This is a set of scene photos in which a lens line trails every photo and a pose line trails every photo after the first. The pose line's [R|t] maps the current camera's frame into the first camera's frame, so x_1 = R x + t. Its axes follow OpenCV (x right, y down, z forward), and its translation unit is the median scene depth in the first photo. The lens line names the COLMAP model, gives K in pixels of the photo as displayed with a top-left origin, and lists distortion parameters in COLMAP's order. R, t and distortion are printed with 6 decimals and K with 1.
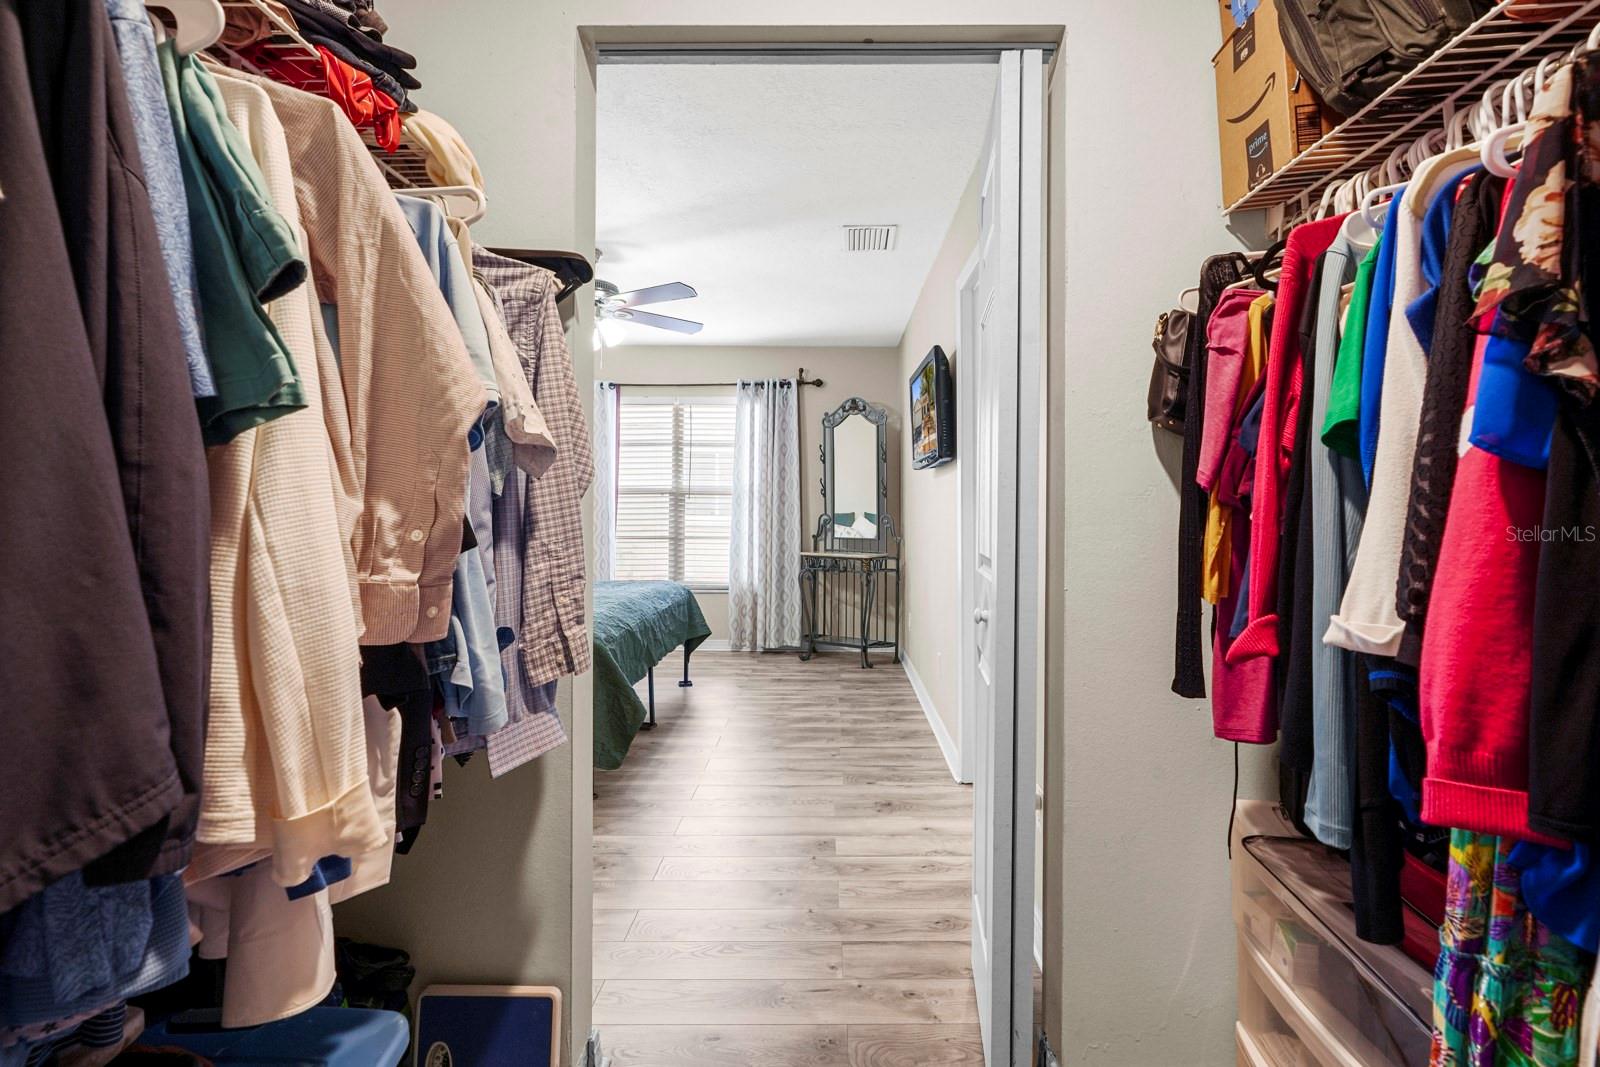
lens RADIAL K [[740.2, 0, 795.4], [0, 740.2, 531.4], [0, 0, 1]] dist [-0.025286, 0.003928]
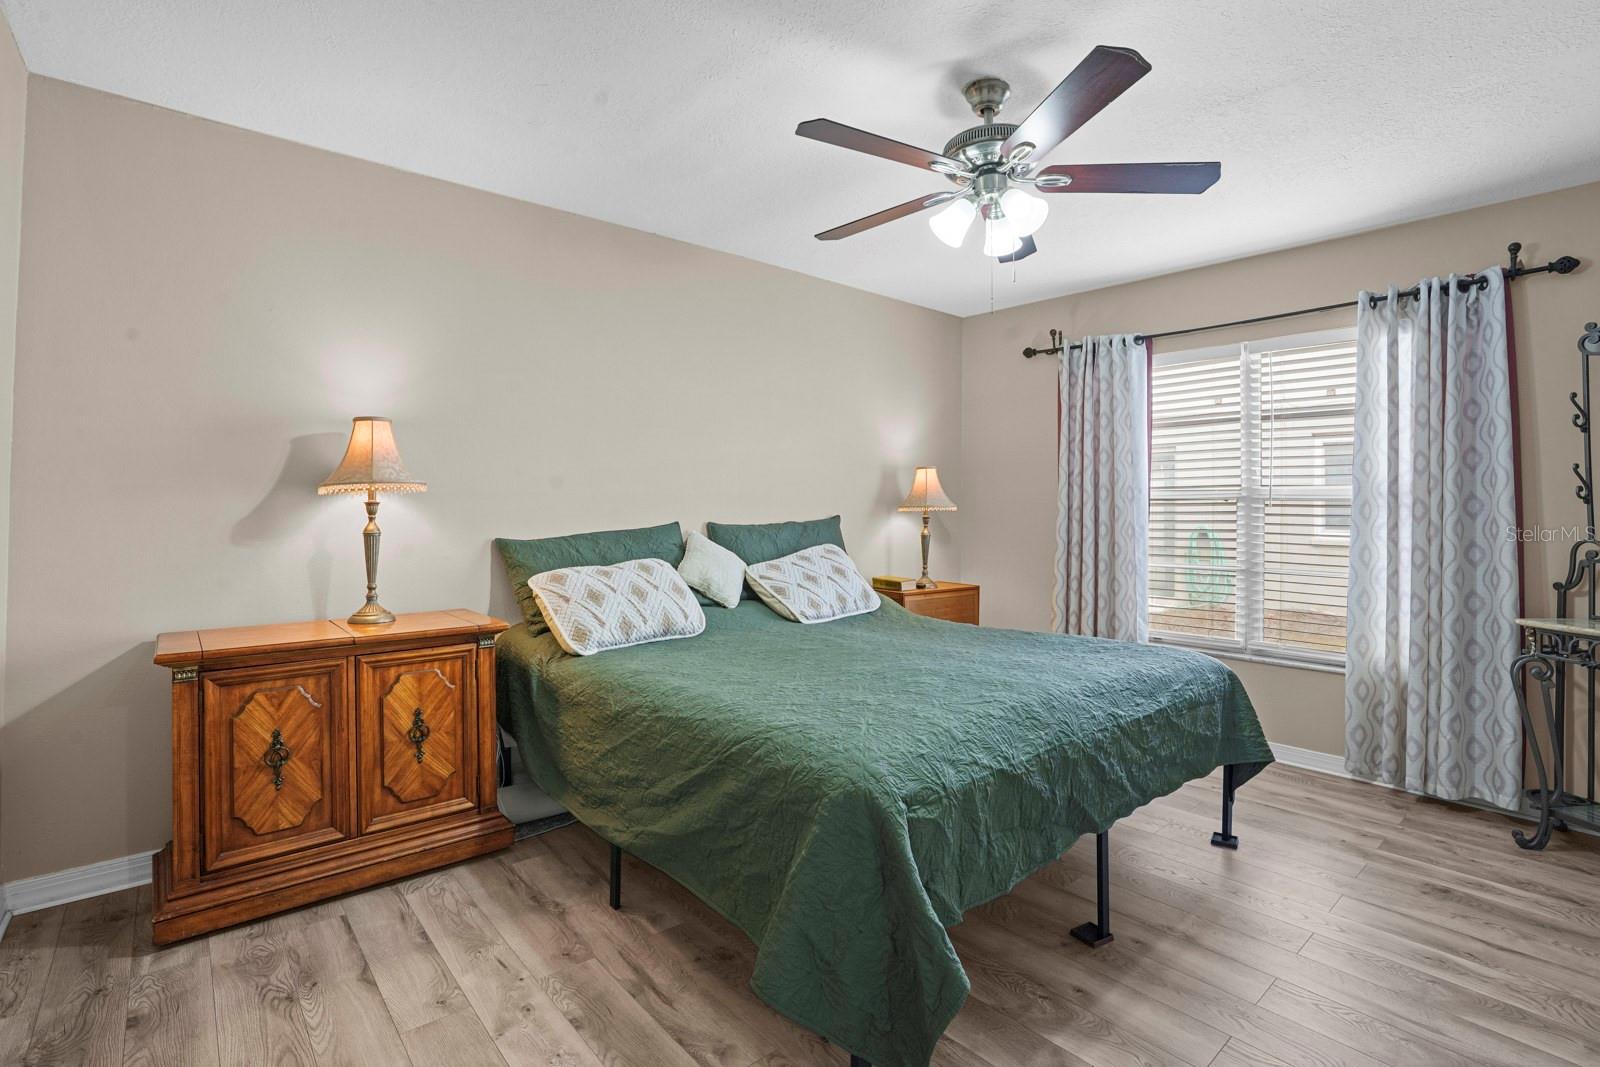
lens RADIAL K [[740.2, 0, 785.9], [0, 740.2, 488.0], [0, 0, 1]] dist [-0.025286, 0.003928]
pose [[0.694985, -0.007242, -0.718988, 0.014698], [-0.040671, 0.997952, -0.049365, -0.013920], [0.717873, 0.063550, 0.693267, 0.312605]]
